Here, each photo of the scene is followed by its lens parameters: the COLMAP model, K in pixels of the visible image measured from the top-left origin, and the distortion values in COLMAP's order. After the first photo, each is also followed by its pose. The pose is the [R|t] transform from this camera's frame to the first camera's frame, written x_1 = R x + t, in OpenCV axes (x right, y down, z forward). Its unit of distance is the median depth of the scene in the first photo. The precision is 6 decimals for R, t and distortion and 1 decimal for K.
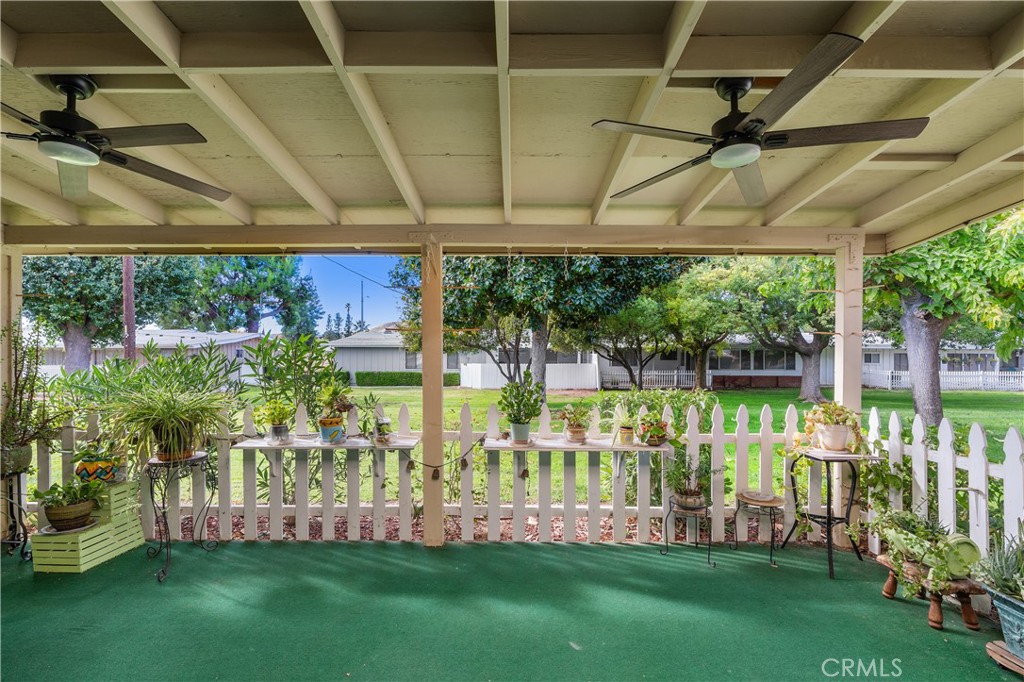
lens RADIAL K [[469.2, 0, 513.7], [0, 469.2, 350.0], [0, 0, 1]] dist [-0.000338, 0.000062]
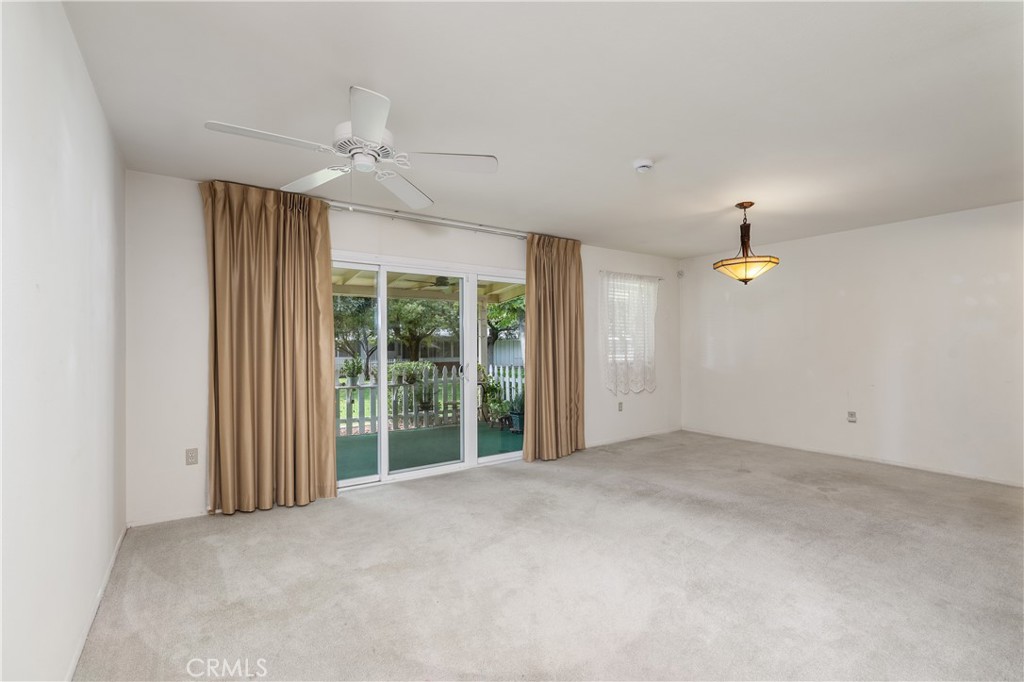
lens RADIAL K [[462.8, 0, 515.5], [0, 462.8, 341.7], [0, 0, 1]] dist [-0.000695, 0.000075]
pose [[0.822439, -0.003425, 0.568843, -0.145490], [0.003506, 0.999993, 0.000952, -0.002057], [-0.568843, 0.001211, 0.822445, -0.298130]]
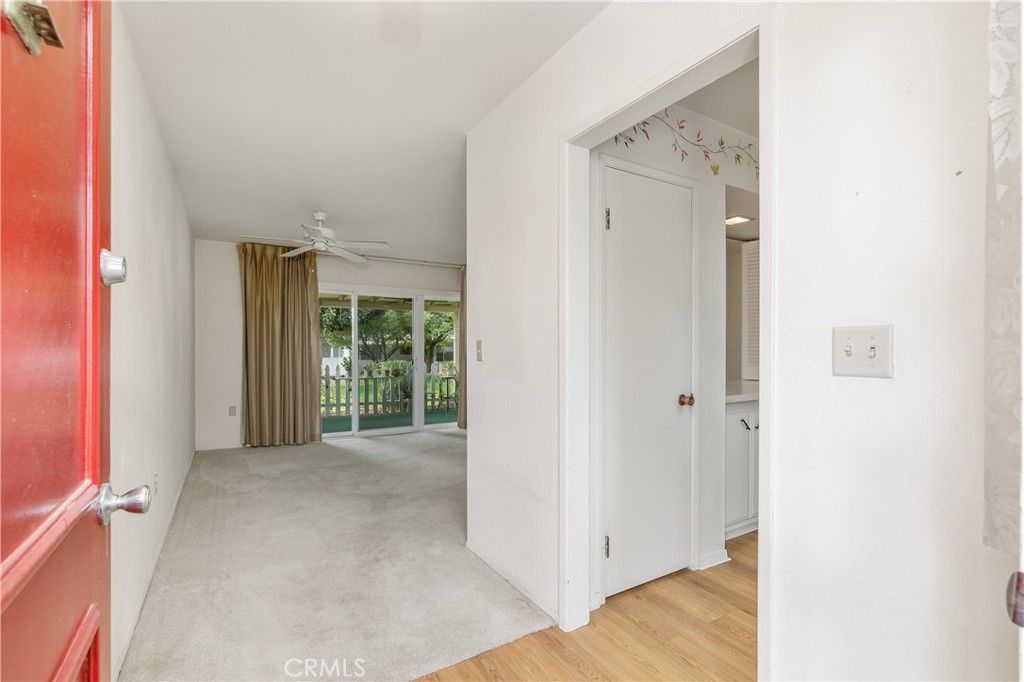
lens RADIAL K [[469.2, 0, 513.7], [0, 469.2, 350.0], [0, 0, 1]] dist [-0.000338, 0.000062]
pose [[0.858136, -0.003330, 0.513412, -0.146868], [-0.000215, 0.999977, 0.006845, 0.002631], [-0.513423, -0.005985, 0.858115, -0.484792]]
